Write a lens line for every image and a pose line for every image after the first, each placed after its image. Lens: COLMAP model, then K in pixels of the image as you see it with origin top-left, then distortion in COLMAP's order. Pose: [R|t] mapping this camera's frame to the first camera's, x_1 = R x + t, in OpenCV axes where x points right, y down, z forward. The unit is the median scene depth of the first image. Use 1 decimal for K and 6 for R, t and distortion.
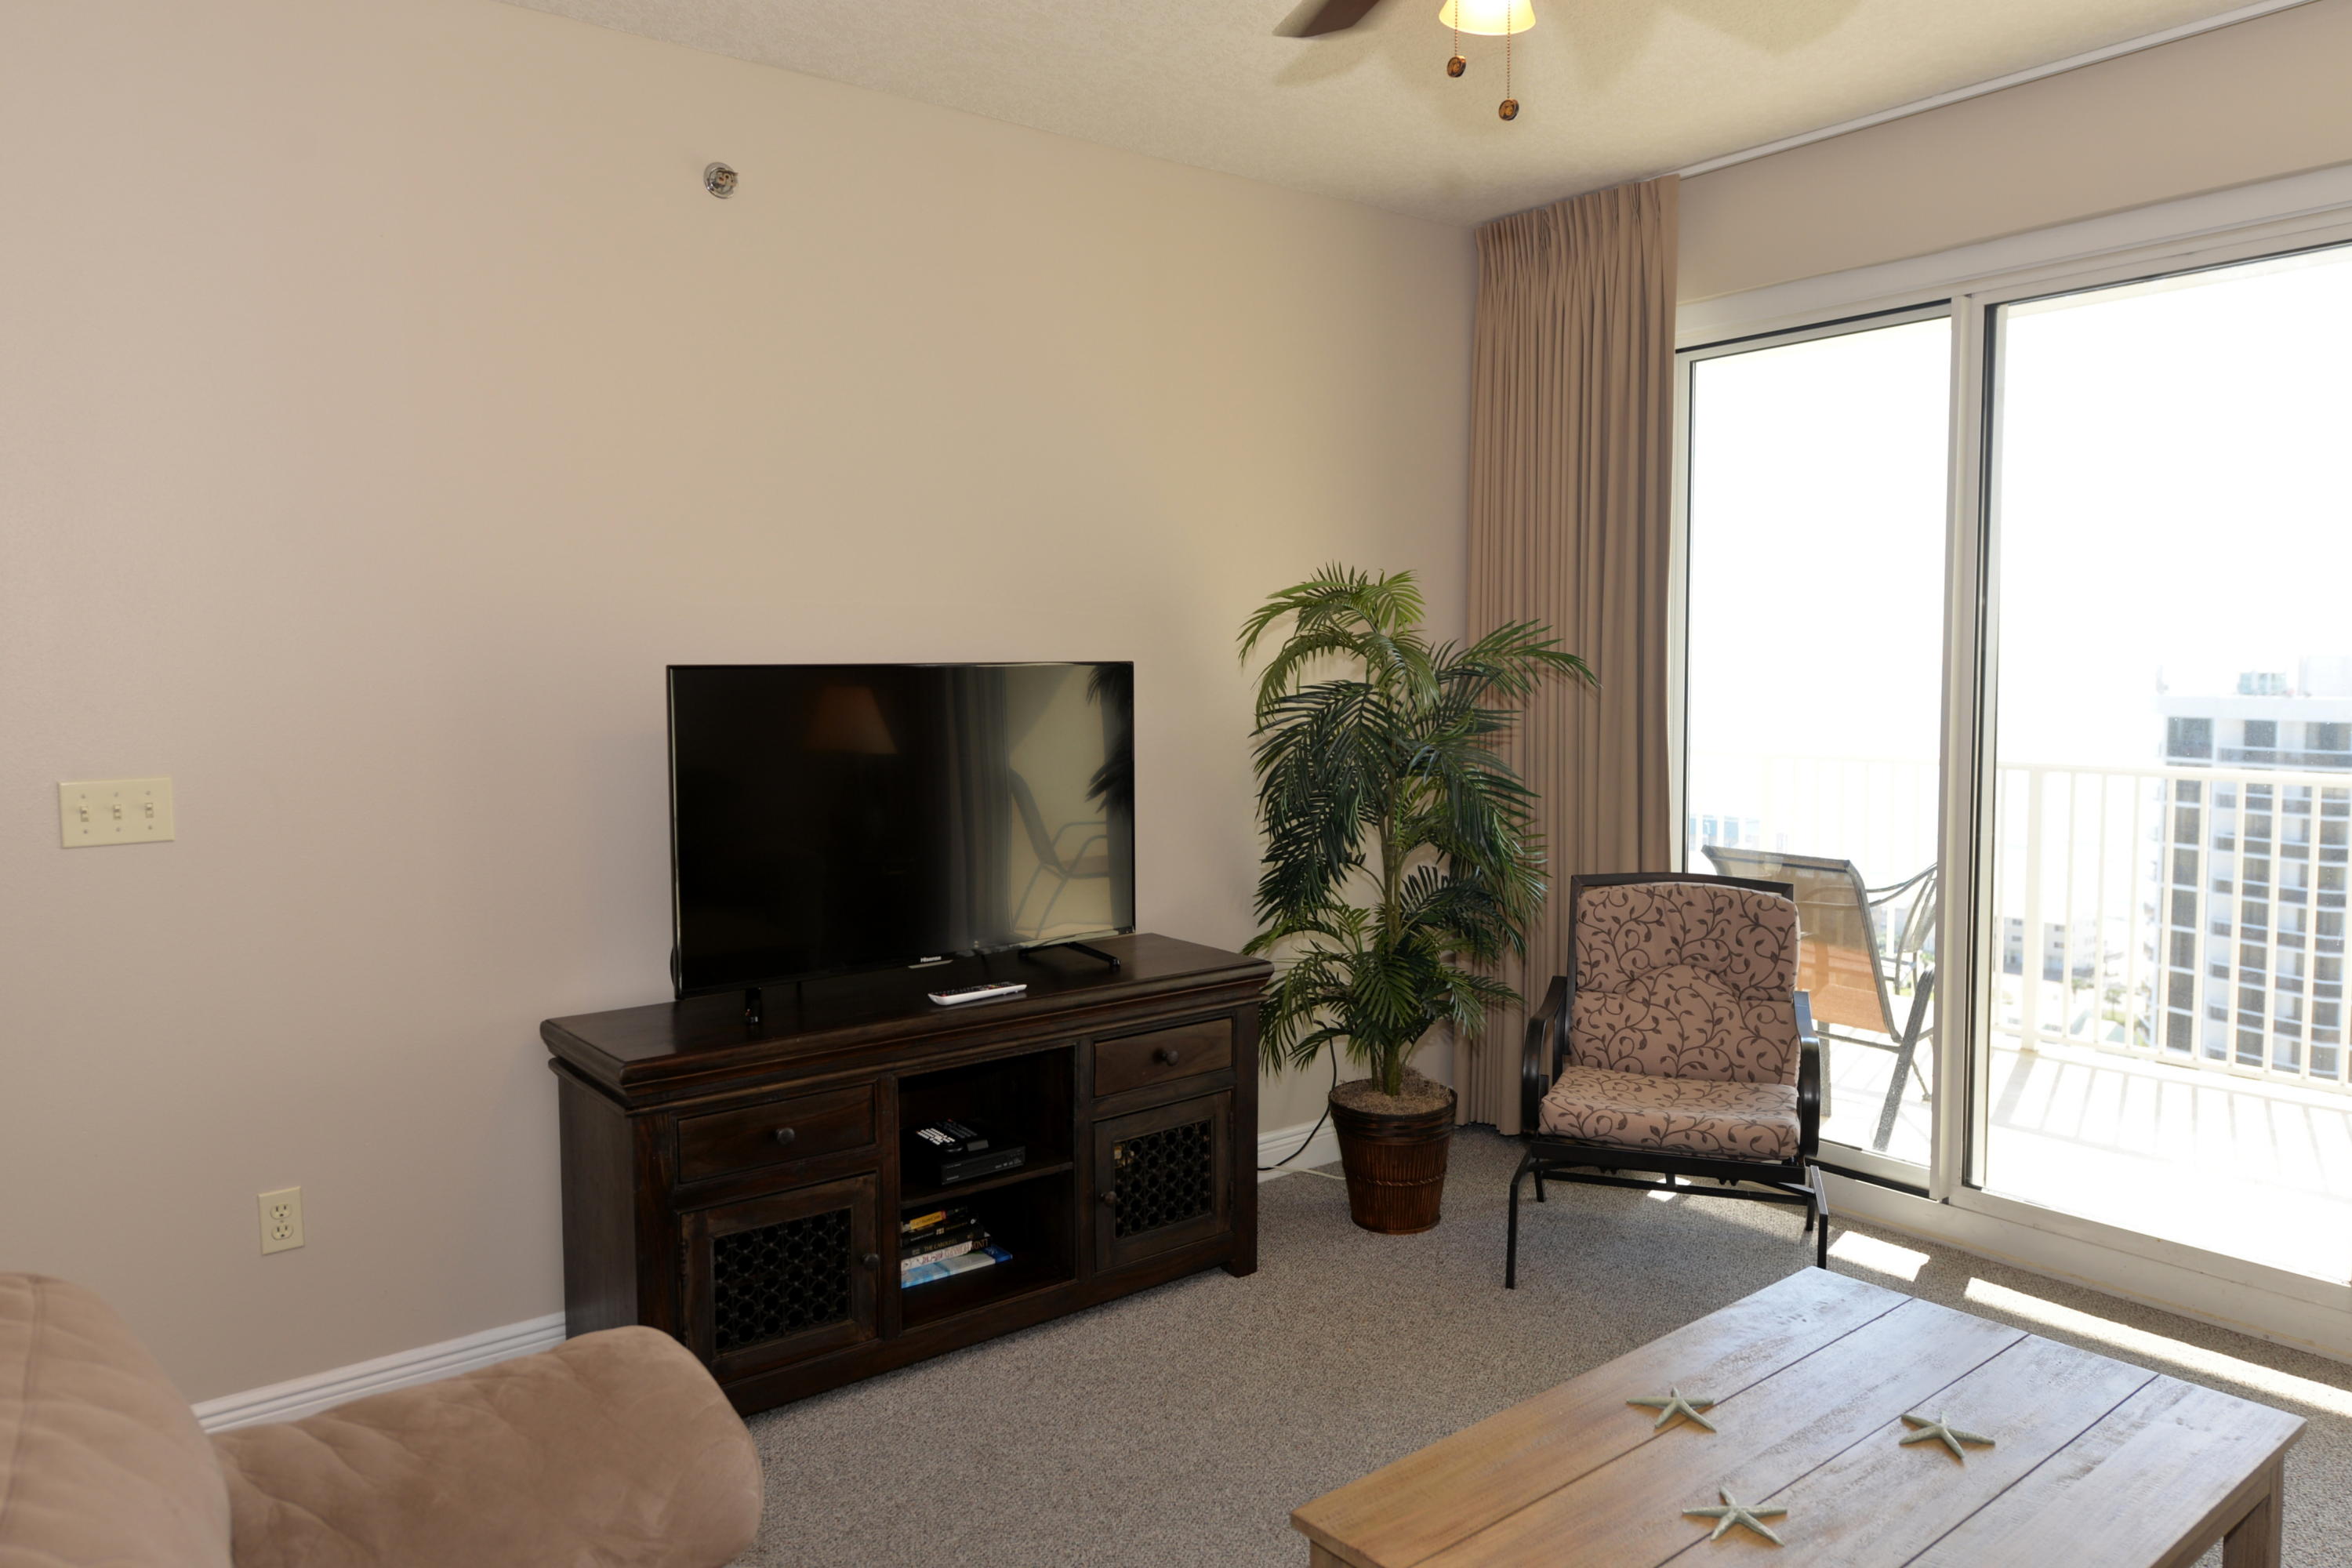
lens RADIAL K [[1567.4, 0, 1193.0], [0, 1567.4, 768.0], [0, 0, 1]] dist [0.000468, -0.000939]
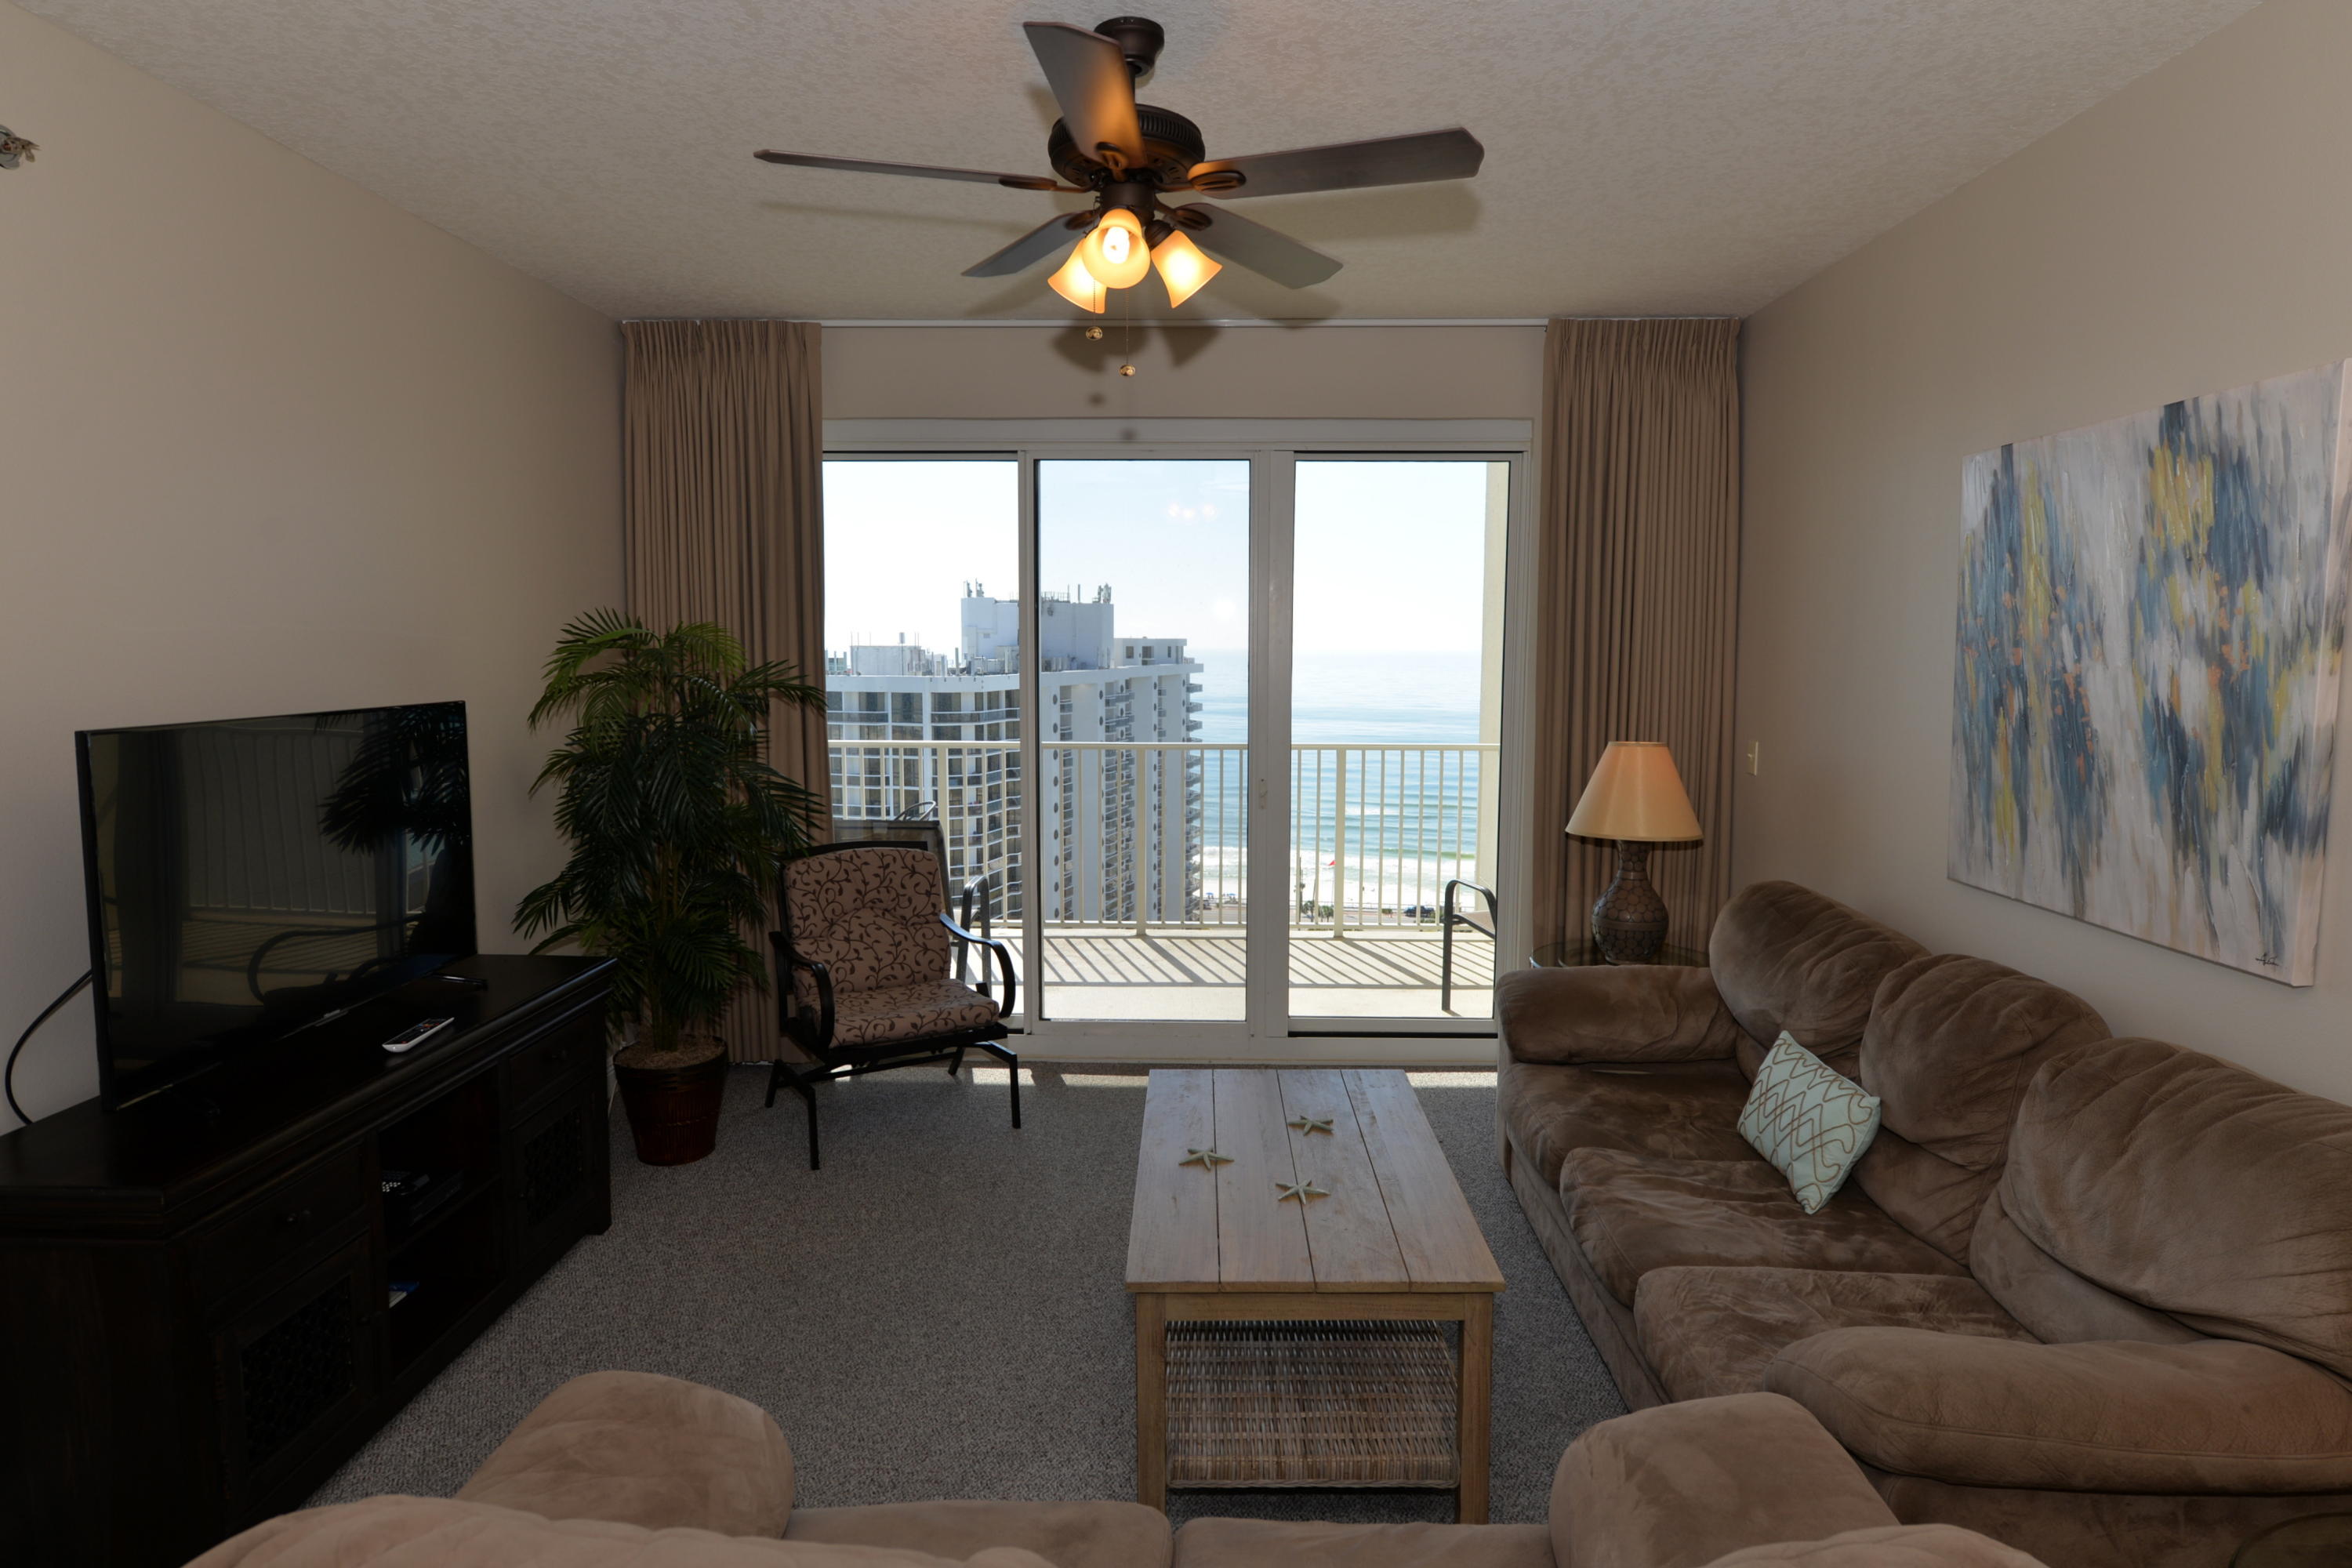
lens RADIAL K [[1278.7, 0, 1188.2], [0, 1278.7, 772.2], [0, 0, 1]] dist [-0.004417, -0.001934]
pose [[0.637707, -0.068409, 0.767235, -0.375260], [0.046069, 0.997653, 0.050663, -0.039124], [-0.768900, 0.003037, 0.639362, 0.066487]]
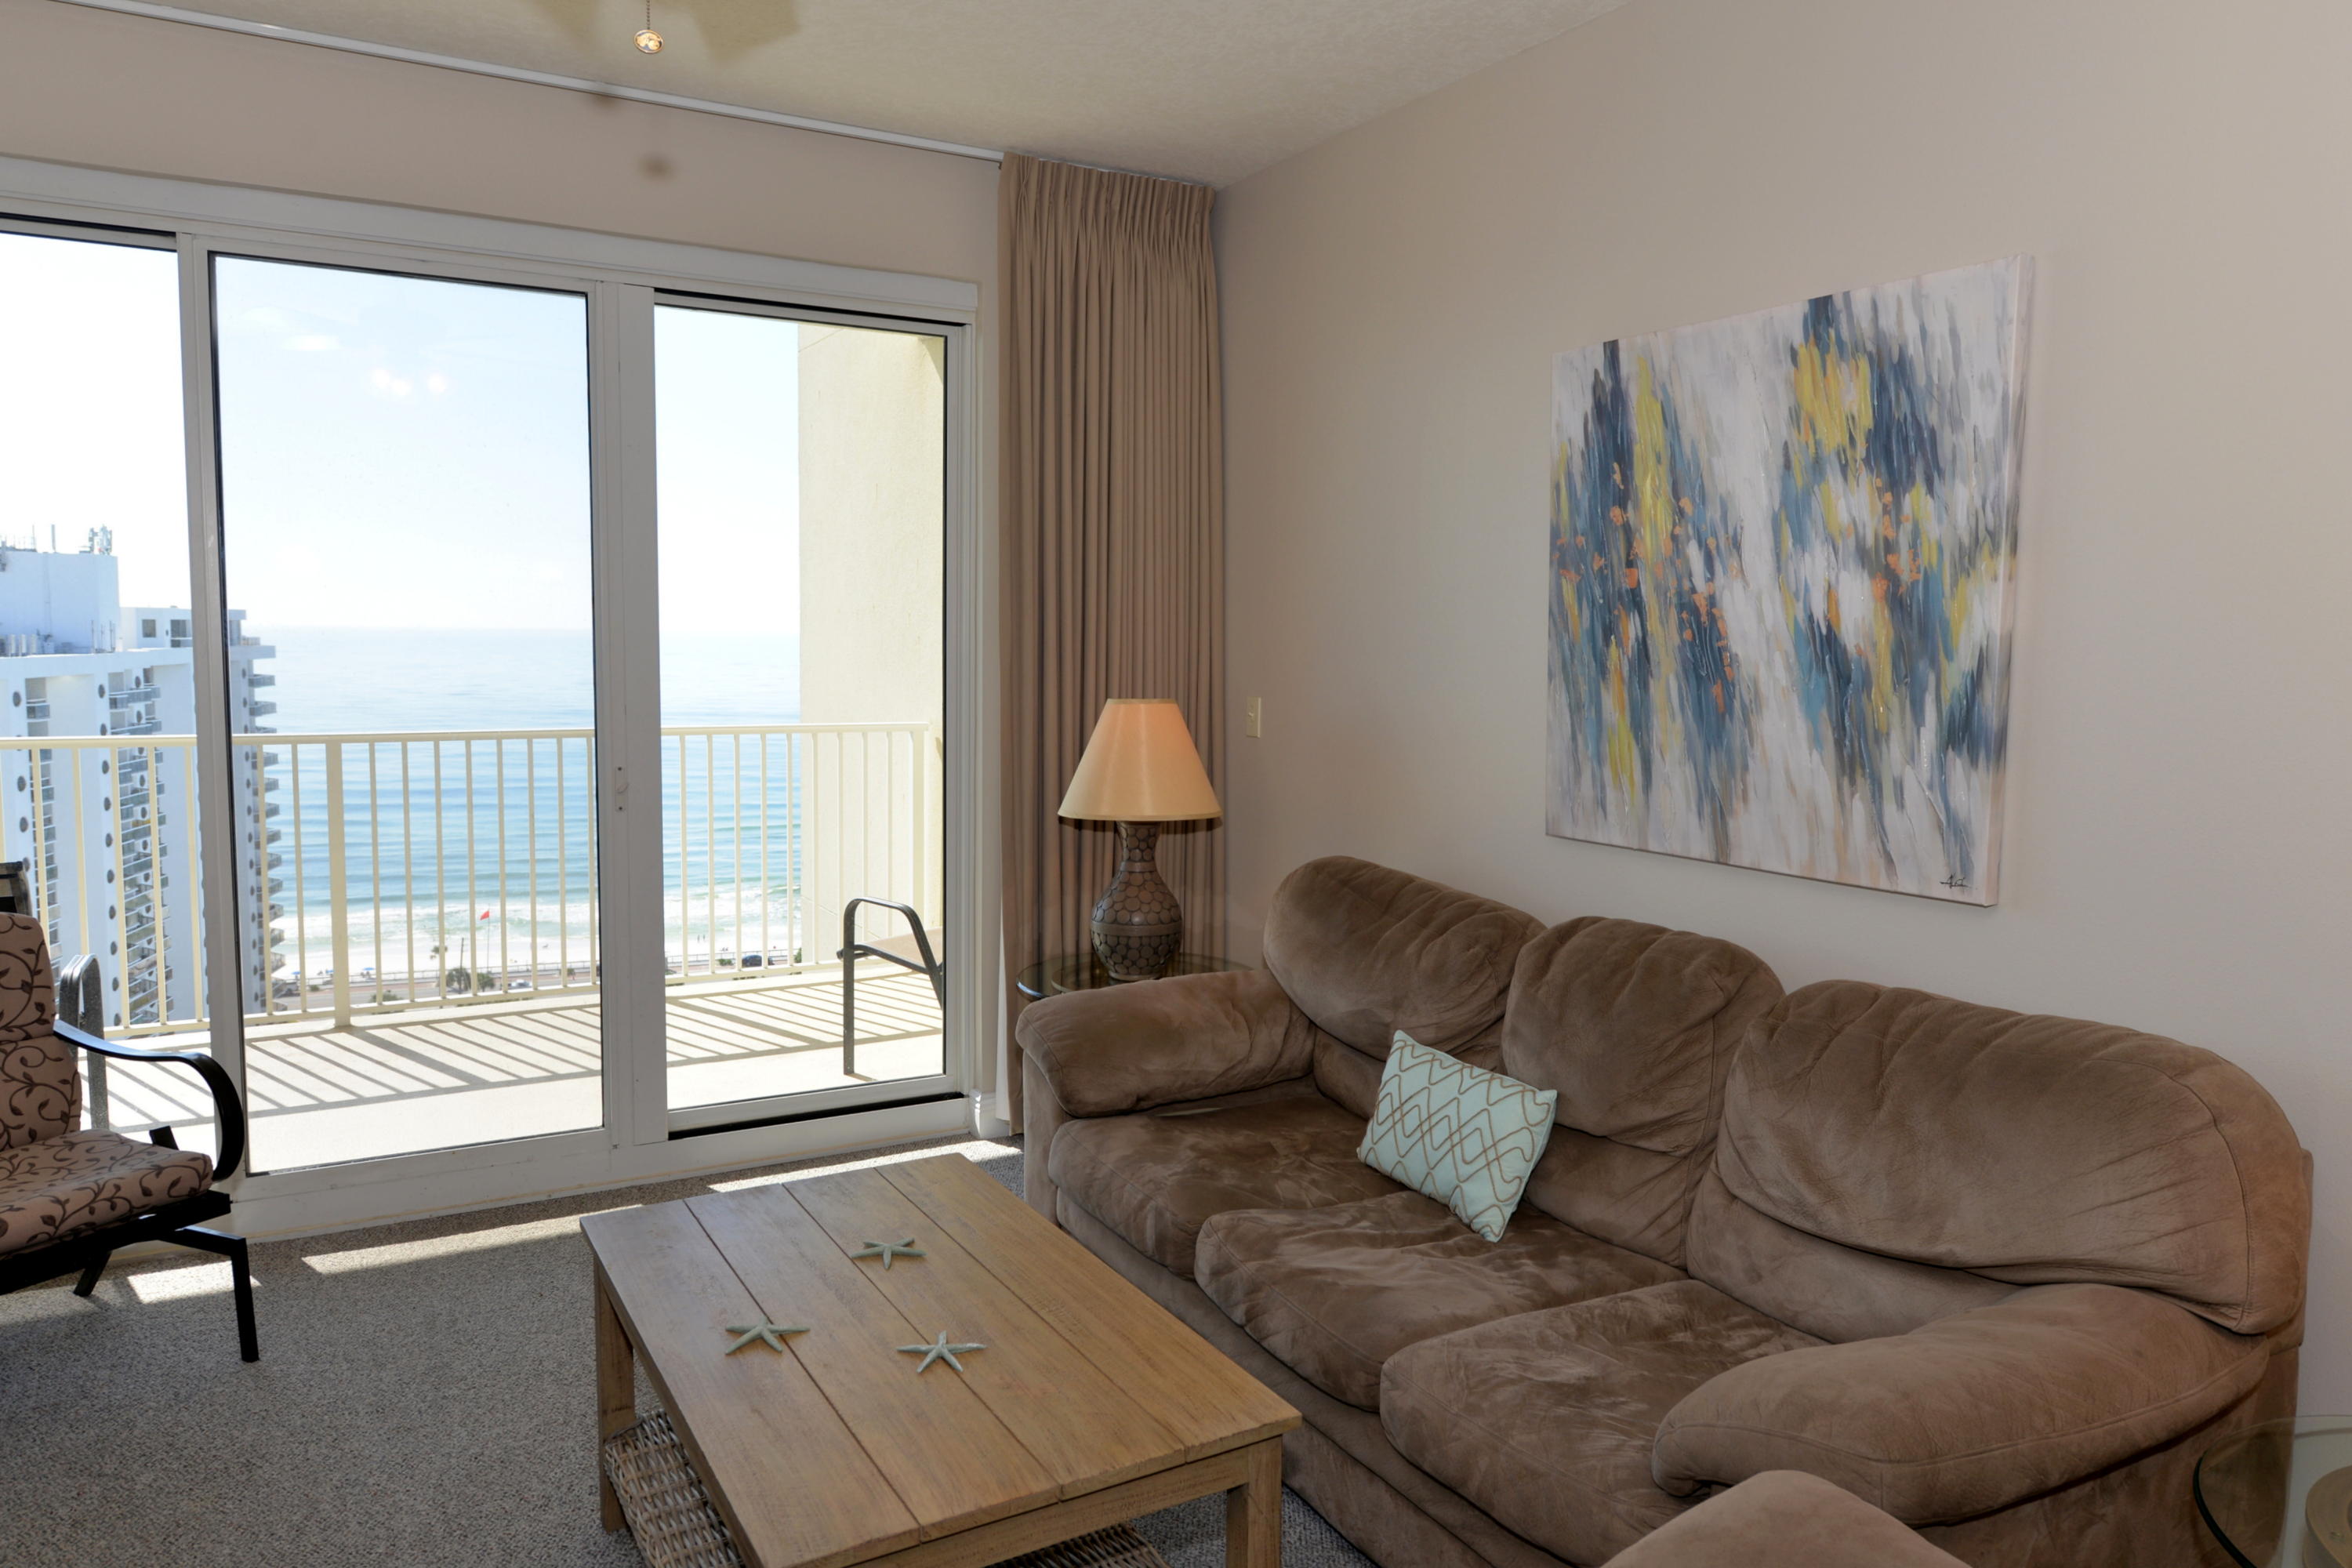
lens RADIAL K [[1576.8, 0, 1190.4], [0, 1576.8, 770.1], [0, 0, 1]] dist [0.000838, -0.001352]
pose [[0.151879, -0.078264, 0.985296, -0.346253], [0.054042, 0.996027, 0.070786, -0.017799], [-0.986921, 0.042496, 0.155505, 0.269594]]
